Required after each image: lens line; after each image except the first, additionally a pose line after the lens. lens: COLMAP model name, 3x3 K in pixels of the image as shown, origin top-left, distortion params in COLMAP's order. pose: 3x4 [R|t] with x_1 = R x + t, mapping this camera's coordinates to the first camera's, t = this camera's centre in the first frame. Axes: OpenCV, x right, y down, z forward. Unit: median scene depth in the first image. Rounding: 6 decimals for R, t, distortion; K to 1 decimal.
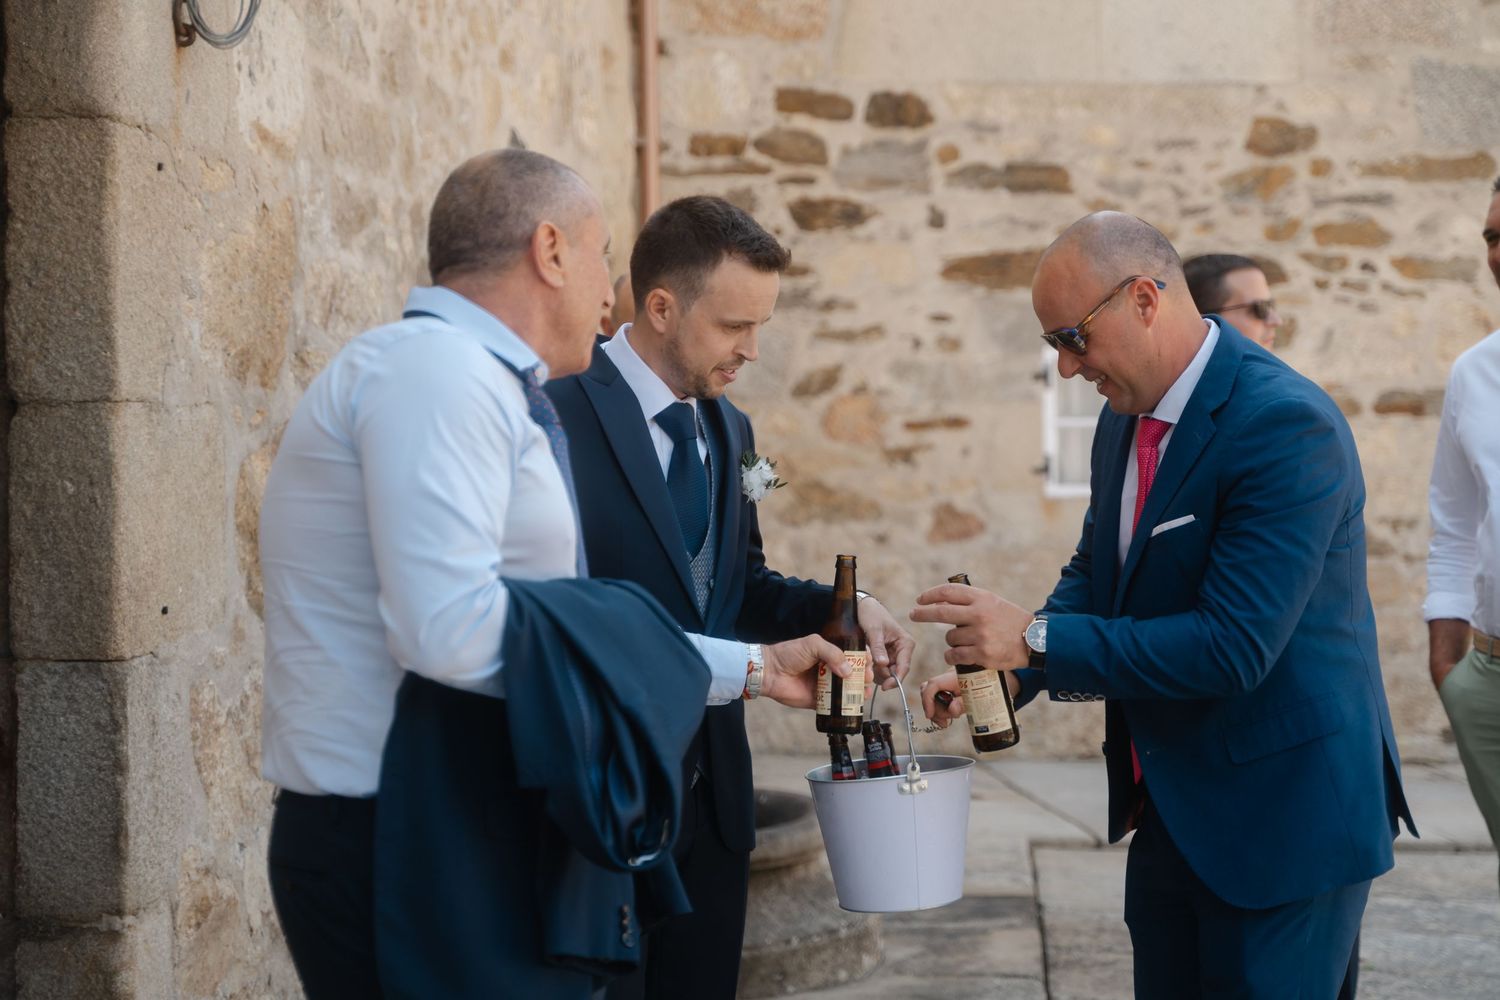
lens RADIAL K [[2532.8, 0, 749.5], [0, 2532.8, 500.5], [0, 0, 1]] dist [-0.030667, 0.000000]
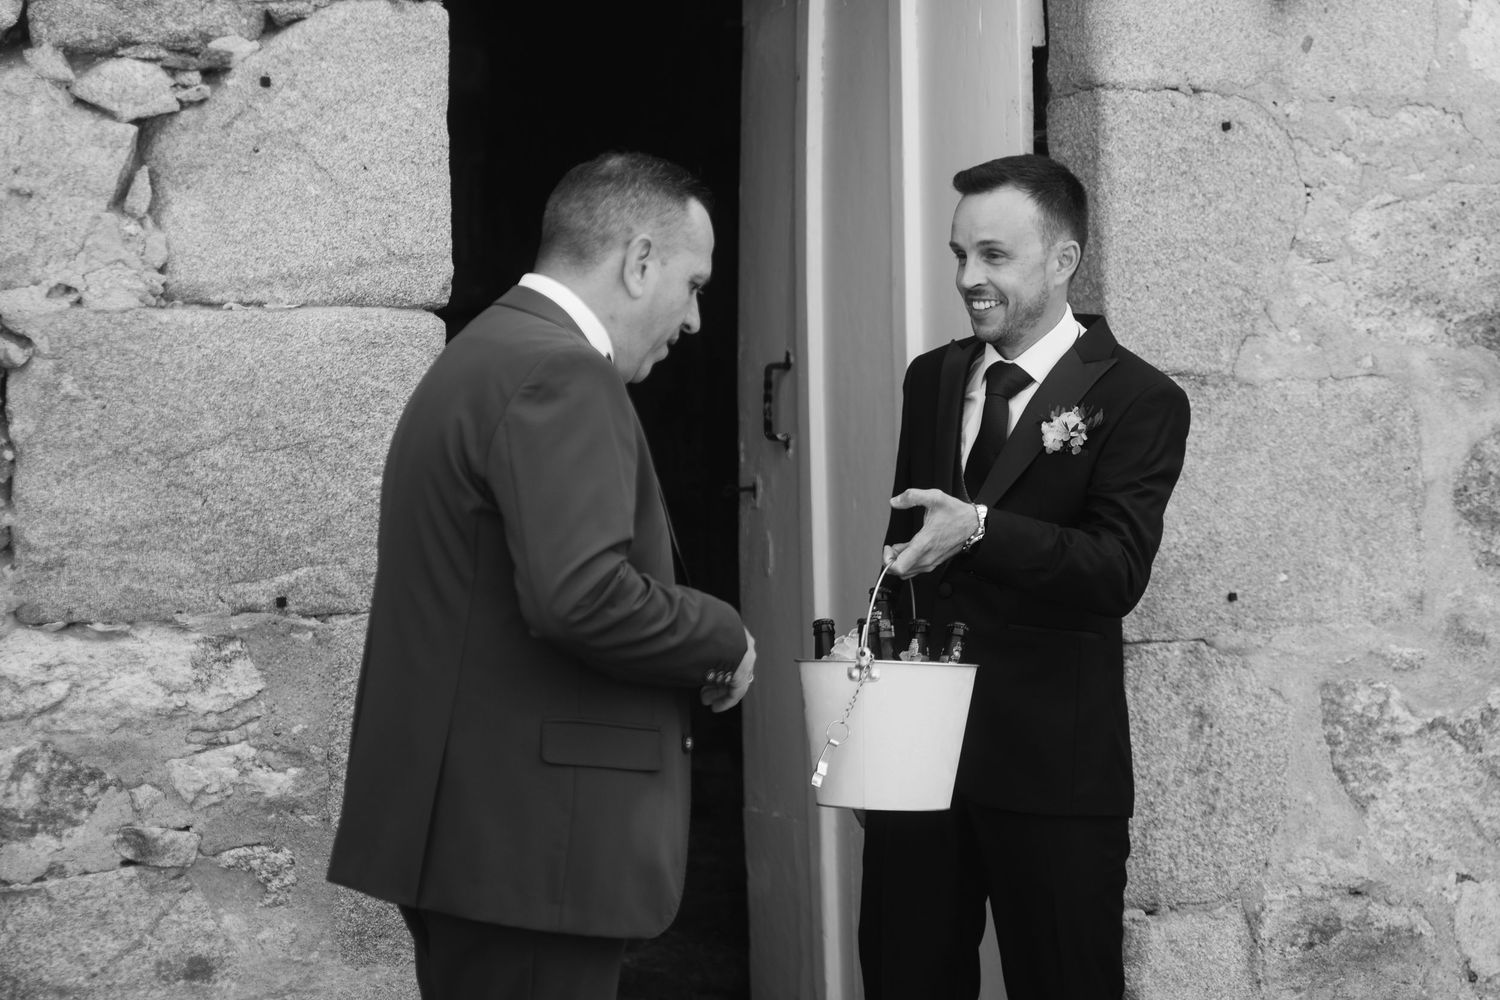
lens RADIAL K [[2532.8, 0, 749.7], [0, 2532.8, 497.2], [0, 0, 1]] dist [-0.030667, 0.000000]
pose [[0.379008, 0.001286, -0.925392, 0.560996], [-0.017828, 0.999824, -0.005913, 0.014900], [0.925221, 0.018739, 0.378965, 0.470275]]
